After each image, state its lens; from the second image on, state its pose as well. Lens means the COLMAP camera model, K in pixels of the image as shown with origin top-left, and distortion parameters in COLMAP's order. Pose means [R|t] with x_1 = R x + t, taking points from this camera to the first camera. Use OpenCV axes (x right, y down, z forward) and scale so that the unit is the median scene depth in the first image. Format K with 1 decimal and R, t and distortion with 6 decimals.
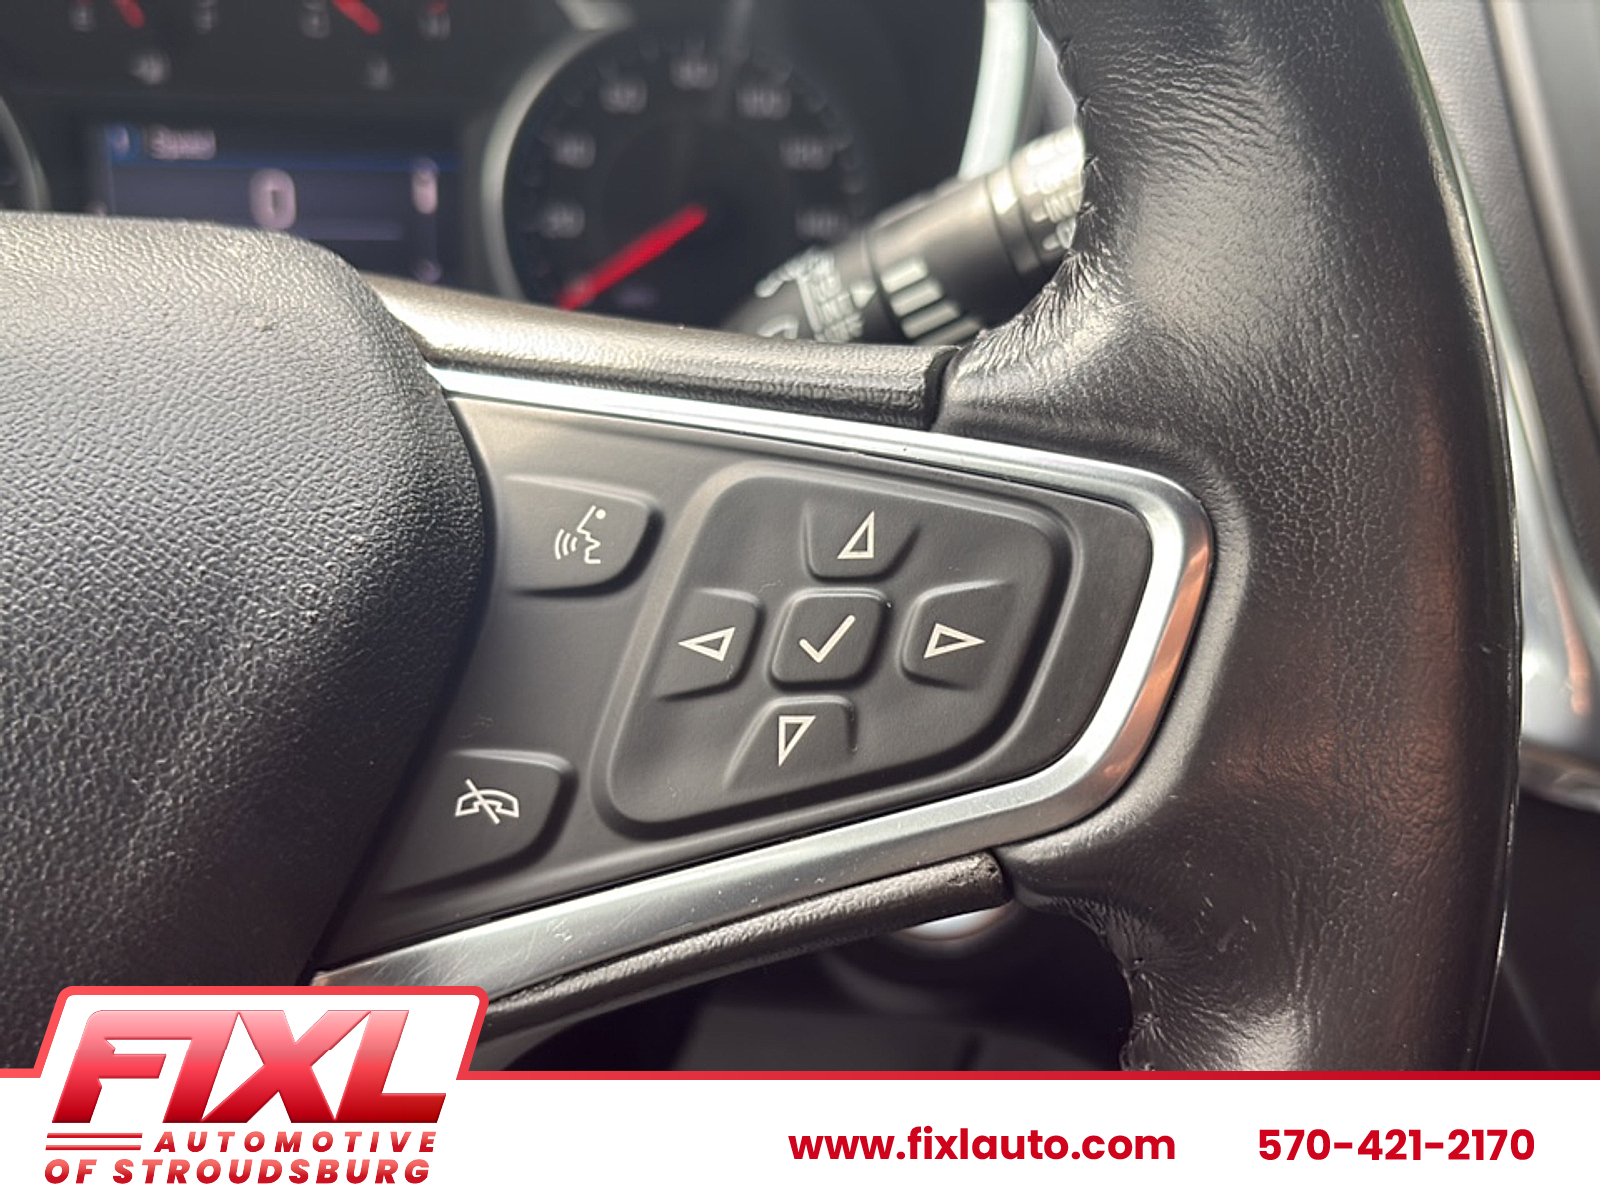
lens RADIAL K [[1696.3, 0, 800.0], [0, 1696.3, 600.0], [0, 0, 1]] dist [0.285337, -1.156613]
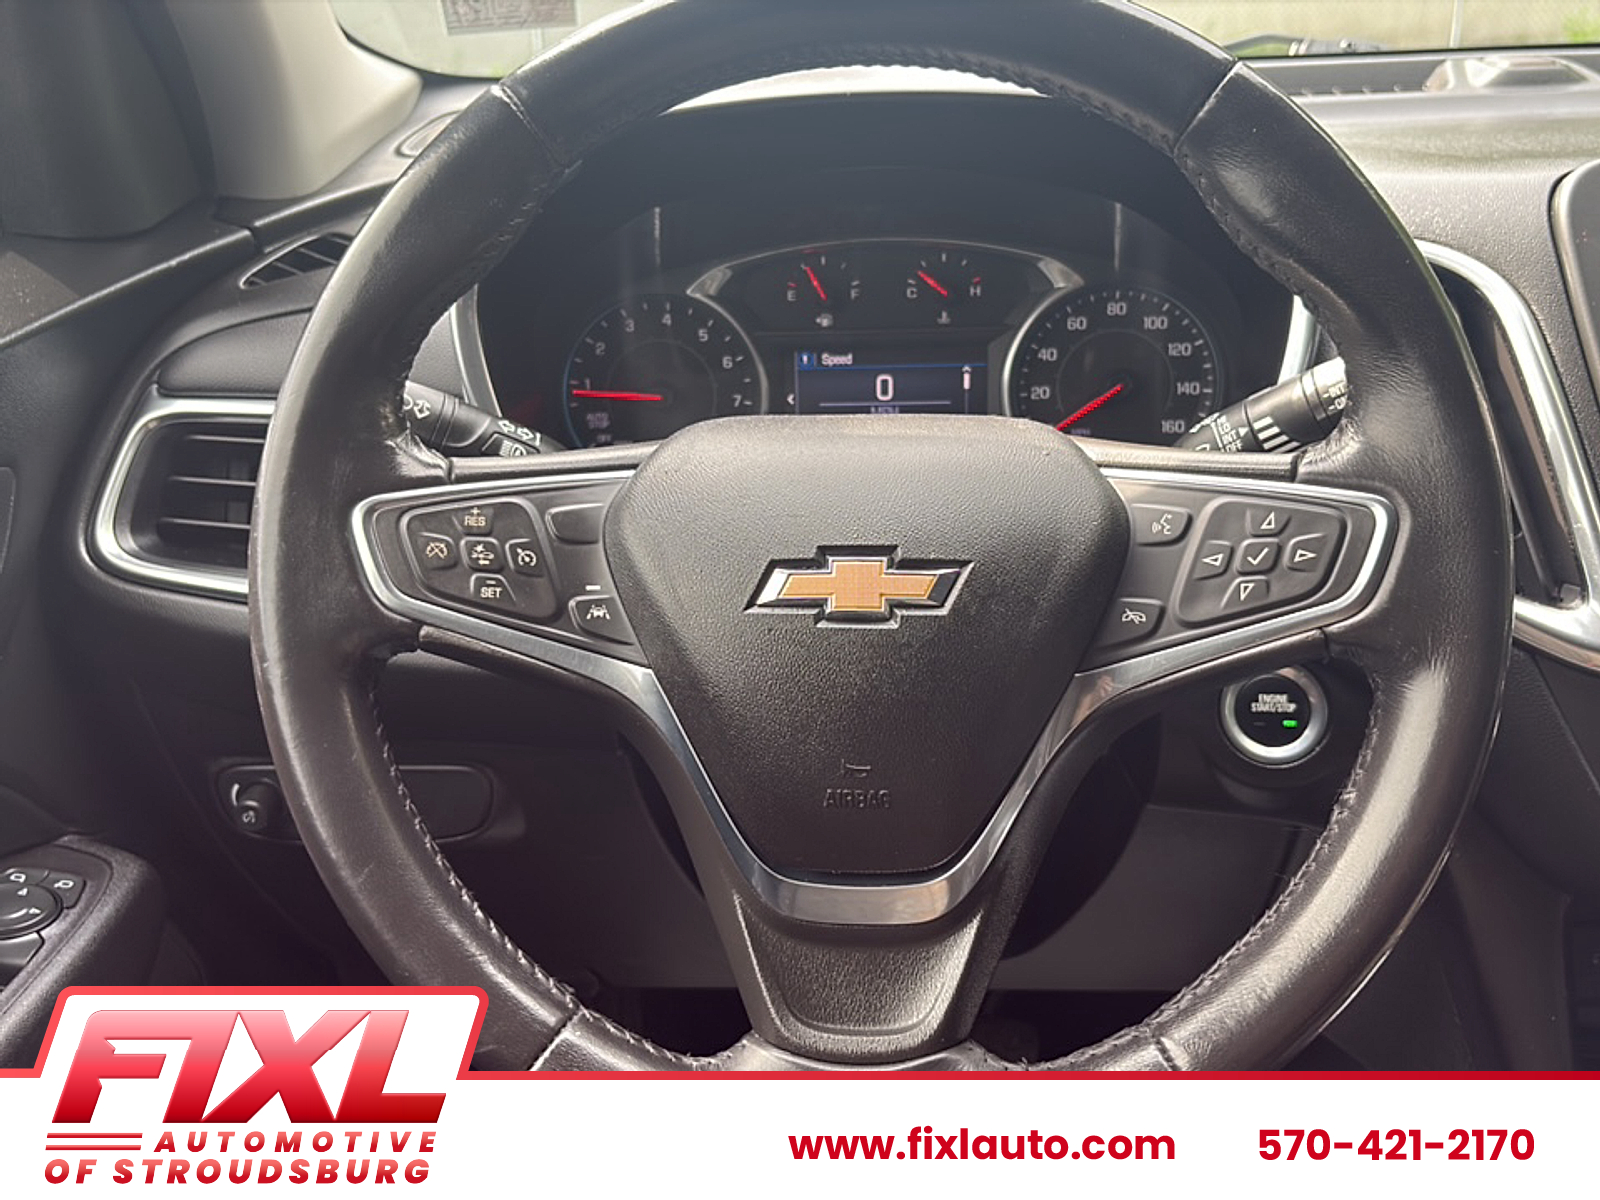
lens RADIAL K [[1696.3, 0, 800.0], [0, 1696.3, 600.0], [0, 0, 1]] dist [0.285337, -1.156613]
pose [[0.990132, -0.012884, -0.139546, -0.335411], [0.003587, 0.997769, -0.066669, 0.279730], [0.140094, 0.065510, 0.987969, -1.910769]]
